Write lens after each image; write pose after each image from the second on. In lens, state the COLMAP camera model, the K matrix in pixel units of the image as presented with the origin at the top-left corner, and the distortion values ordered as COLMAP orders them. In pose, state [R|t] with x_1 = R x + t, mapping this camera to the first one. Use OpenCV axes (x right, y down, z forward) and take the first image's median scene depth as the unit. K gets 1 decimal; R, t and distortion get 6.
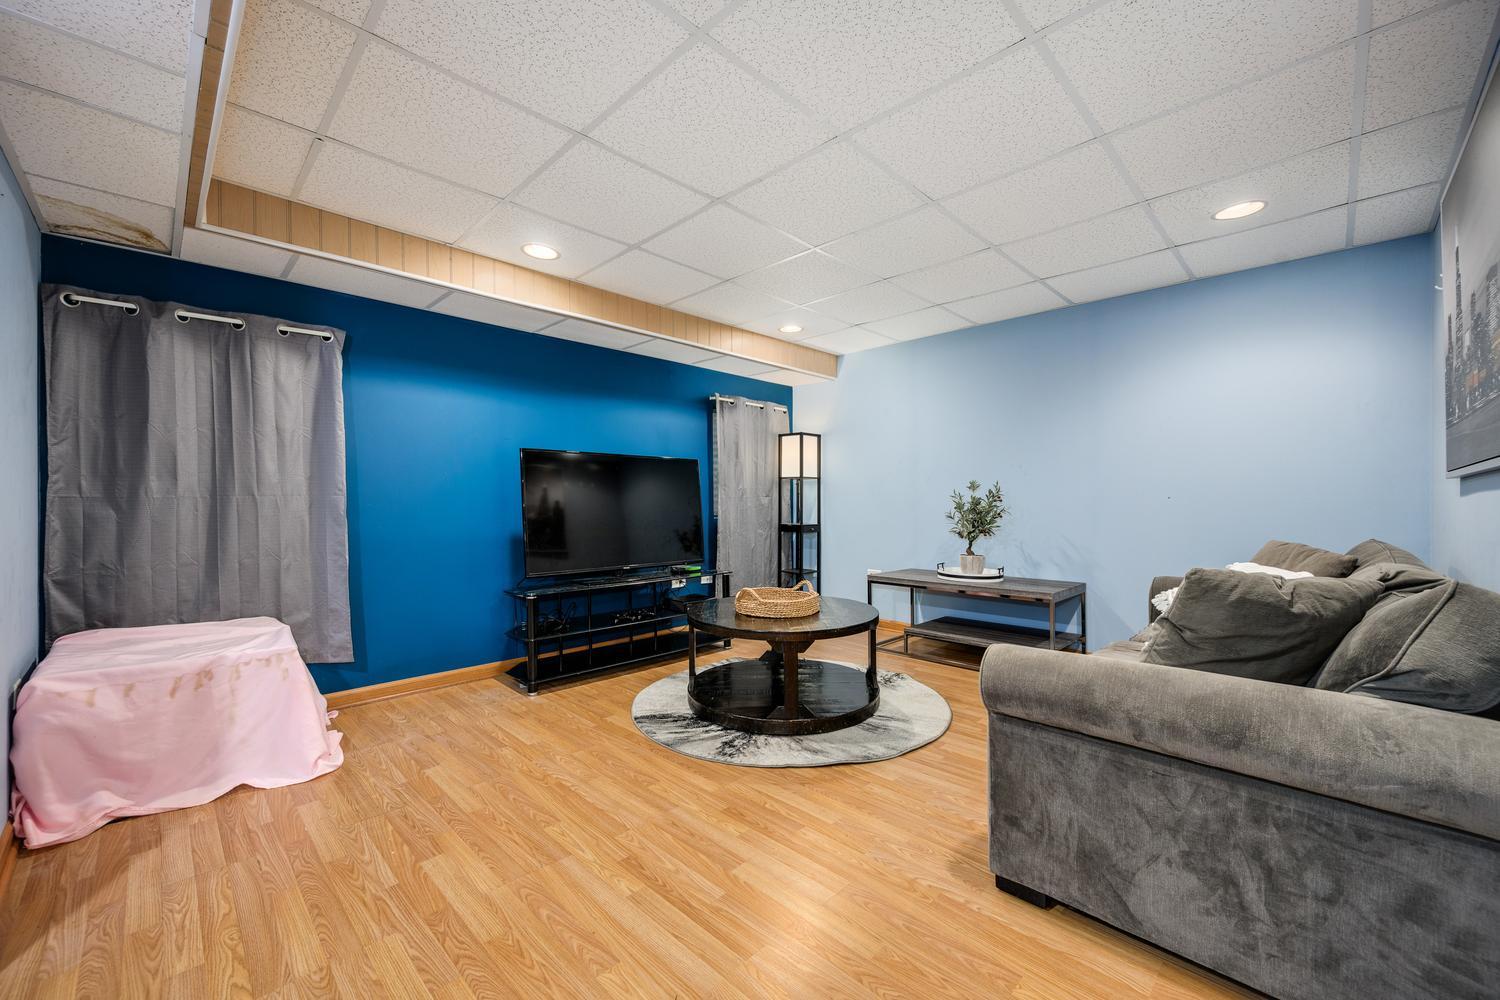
lens RADIAL K [[589.8, 0, 754.5], [0, 589.8, 502.9], [0, 0, 1]] dist [-0.001139, -0.000047]
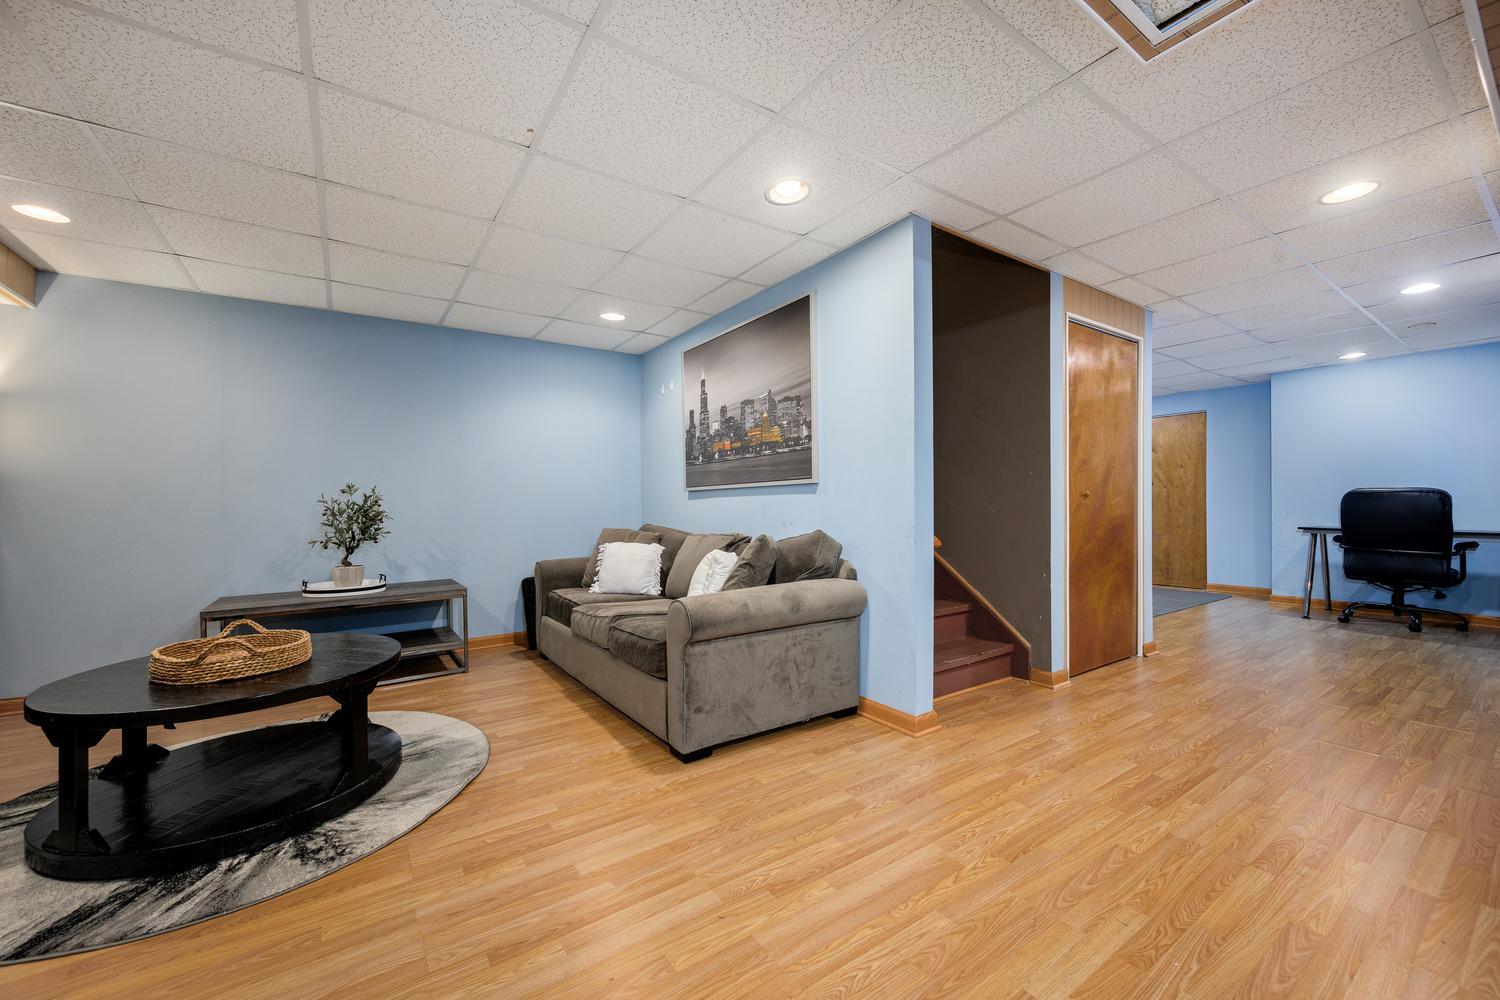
lens RADIAL K [[589.8, 0, 754.5], [0, 589.8, 502.9], [0, 0, 1]] dist [-0.001139, -0.000047]
pose [[0.184260, -0.002341, 0.982875, -0.615404], [0.015481, 0.999880, -0.000521, 0.003023], [-0.982756, 0.015312, 0.184274, 0.335295]]
